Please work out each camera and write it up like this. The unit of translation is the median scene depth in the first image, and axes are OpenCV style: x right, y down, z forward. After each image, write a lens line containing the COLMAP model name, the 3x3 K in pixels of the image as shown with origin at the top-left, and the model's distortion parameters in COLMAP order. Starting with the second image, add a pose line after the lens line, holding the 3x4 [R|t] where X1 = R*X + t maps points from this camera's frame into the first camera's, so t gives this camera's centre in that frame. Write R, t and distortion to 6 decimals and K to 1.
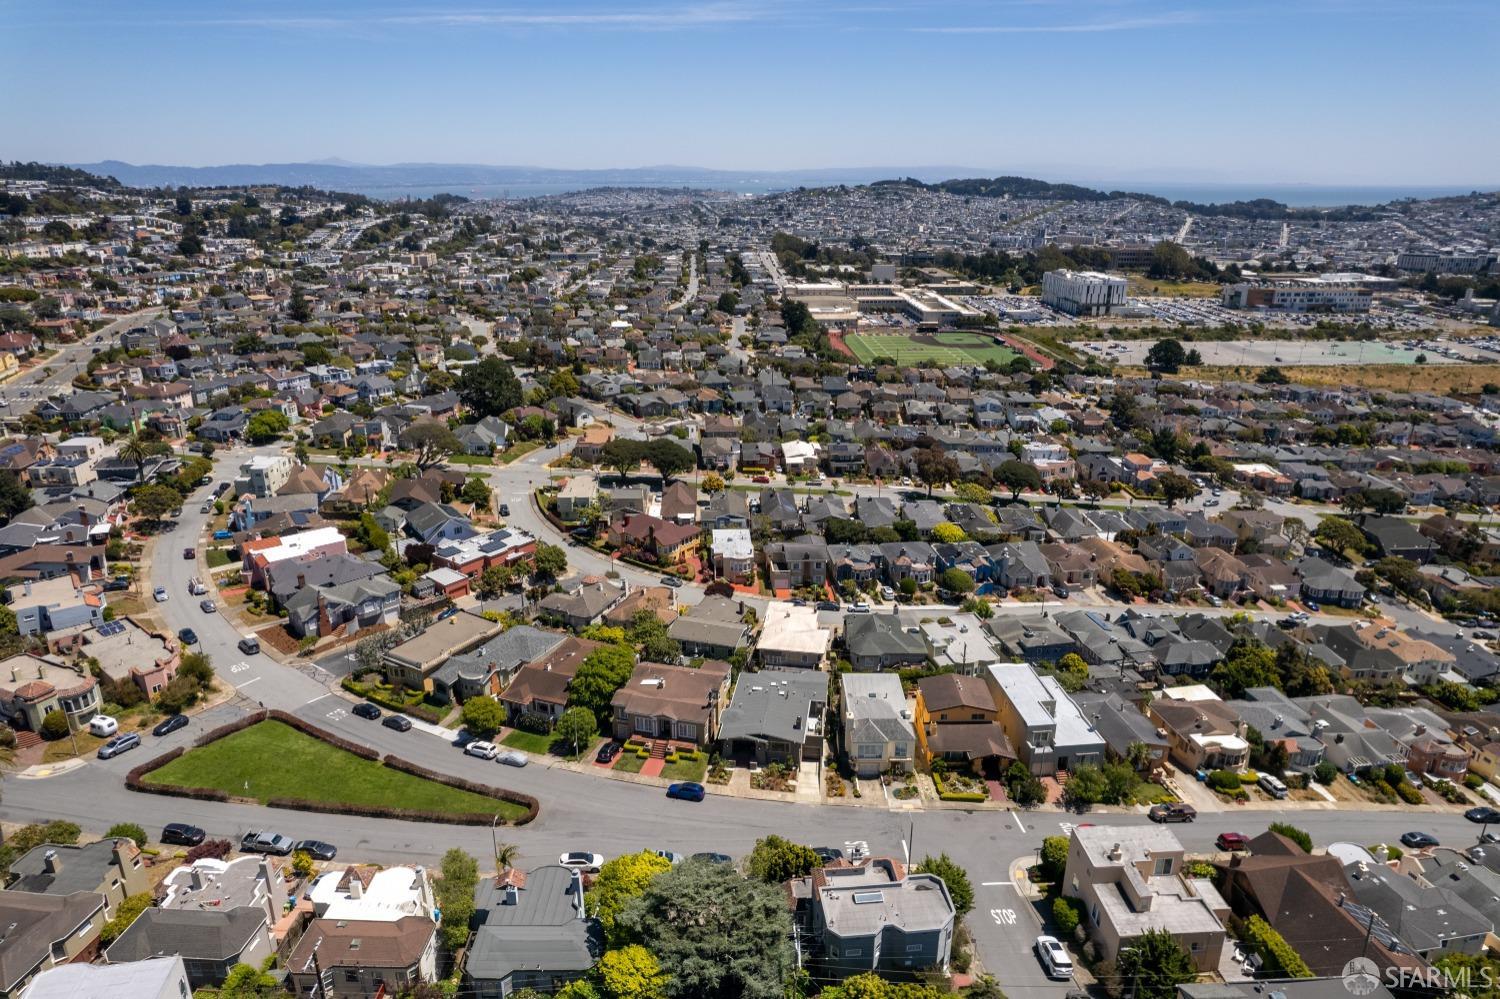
lens RADIAL K [[962.4, 0, 754.5], [0, 962.4, 500.1], [0, 0, 1]] dist [-0.067517, 0.056359]
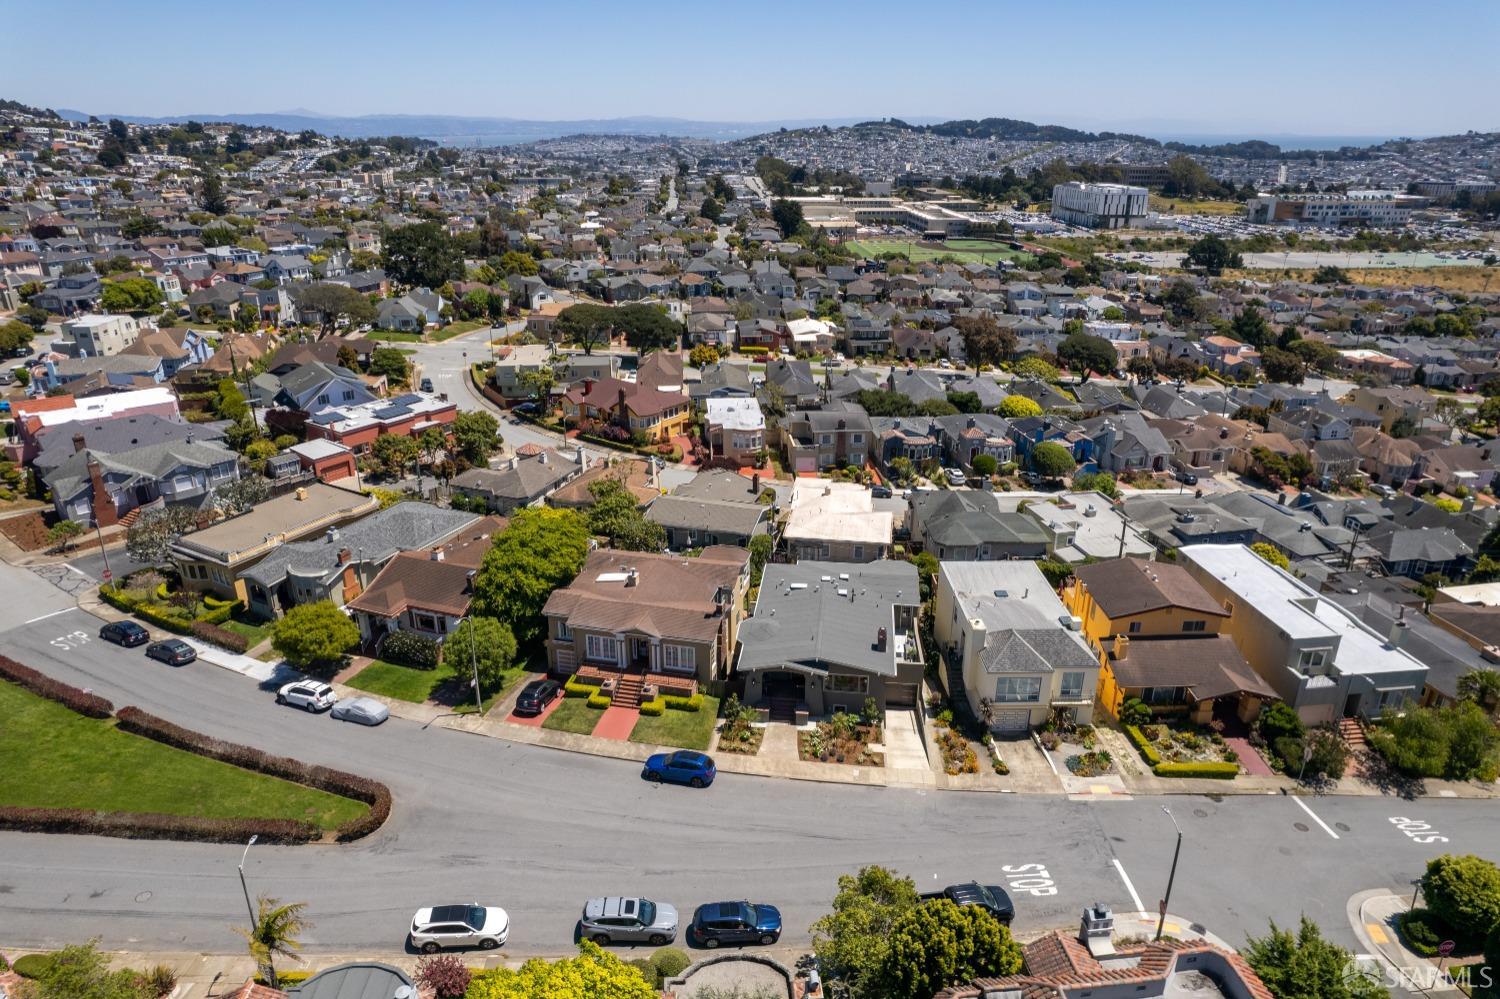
lens RADIAL K [[962.4, 0, 754.6], [0, 962.4, 504.3], [0, 0, 1]] dist [-0.067517, 0.056359]
pose [[0.999774, -0.008499, 0.019483, -0.022166], [0.007521, 0.998734, 0.049731, 0.075924], [-0.019881, -0.049574, 0.998573, 0.272597]]
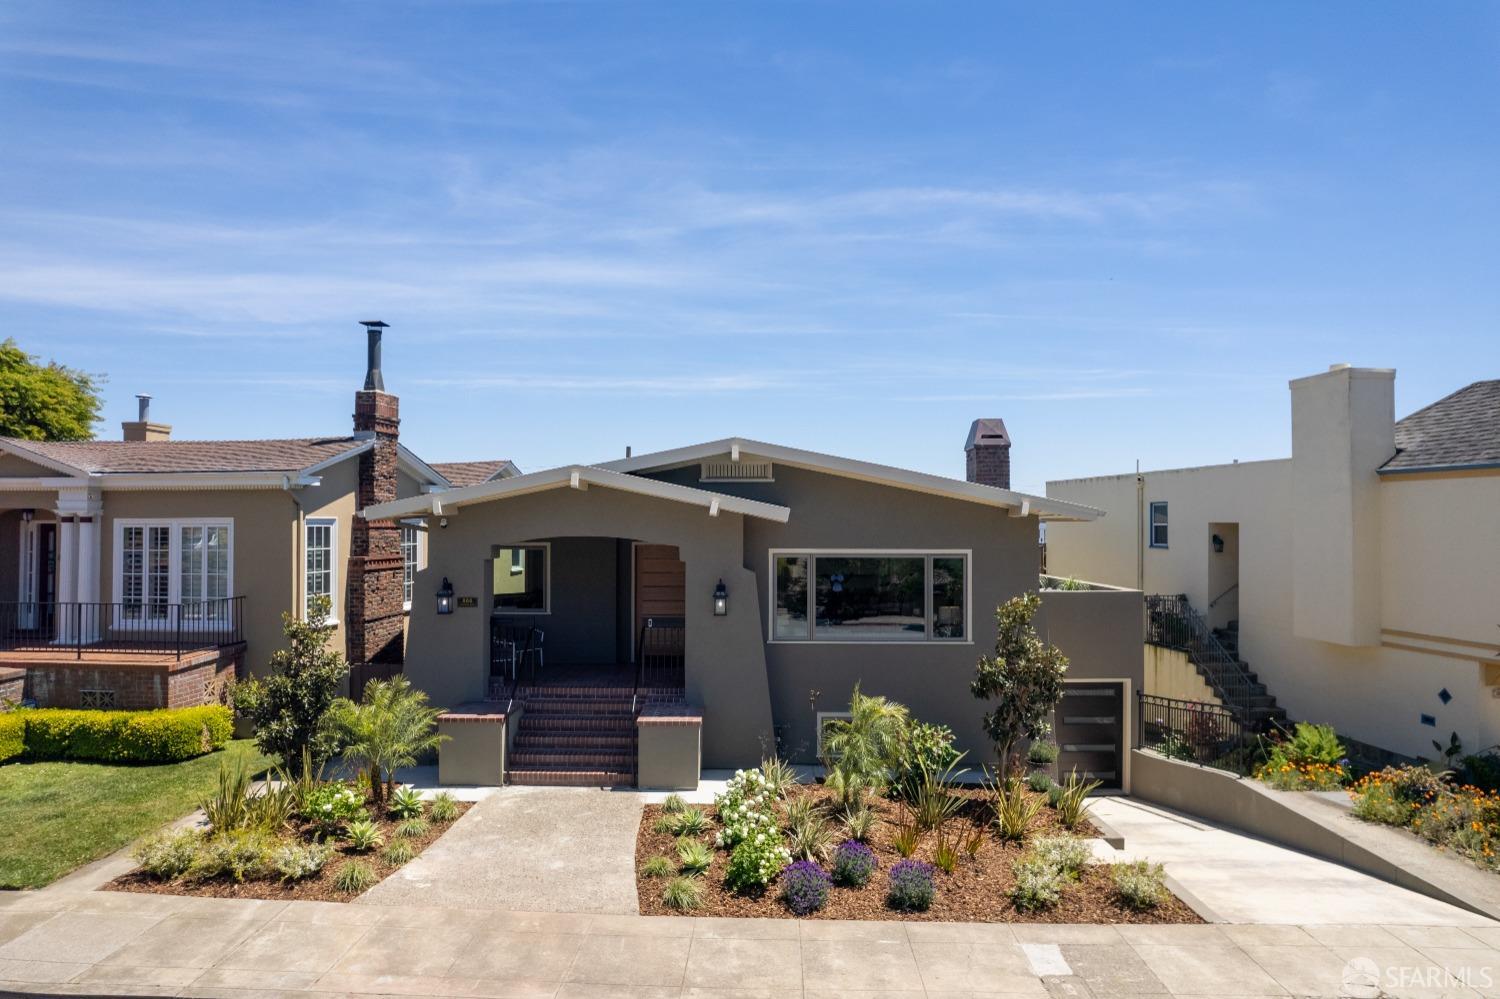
lens RADIAL K [[962.4, 0, 754.7], [0, 962.4, 493.0], [0, 0, 1]] dist [-0.067517, 0.056359]
pose [[0.992896, -0.000566, 0.118984, -0.002538], [0.042330, 0.936248, -0.348781, 0.170331], [-0.111201, 0.351340, 0.929621, 0.524372]]
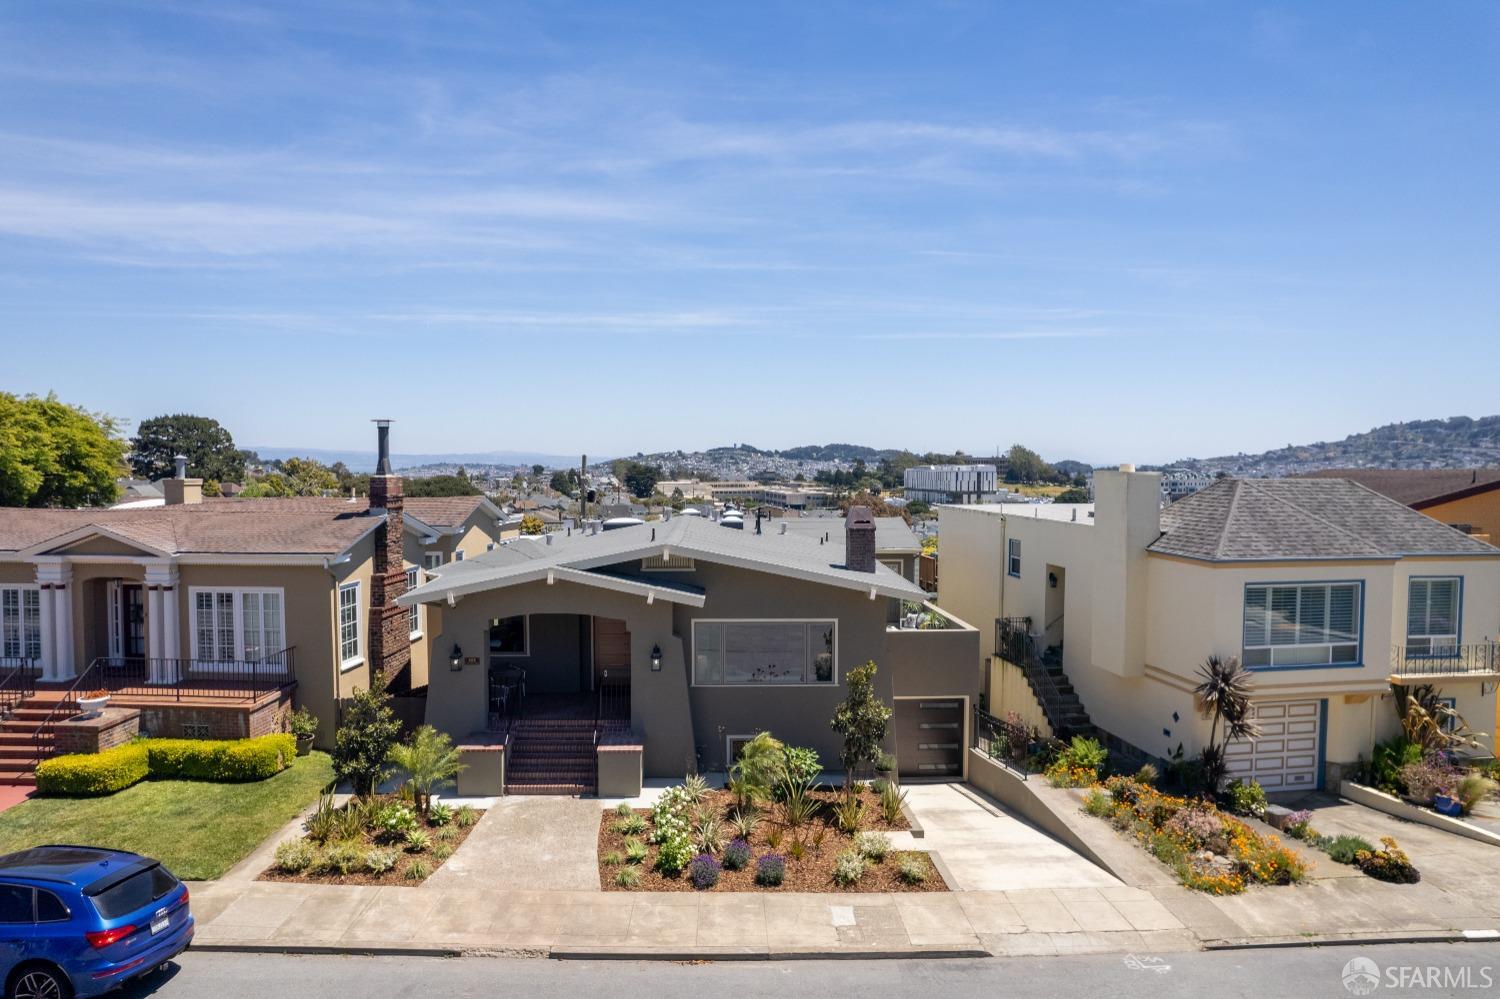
lens RADIAL K [[962.4, 0, 751.2], [0, 962.4, 495.6], [0, 0, 1]] dist [-0.067517, 0.056359]
pose [[0.986594, -0.009651, 0.162906, -0.002855], [0.056007, 0.957644, -0.282456, 0.165307], [-0.153280, 0.287793, 0.945347, 0.494340]]
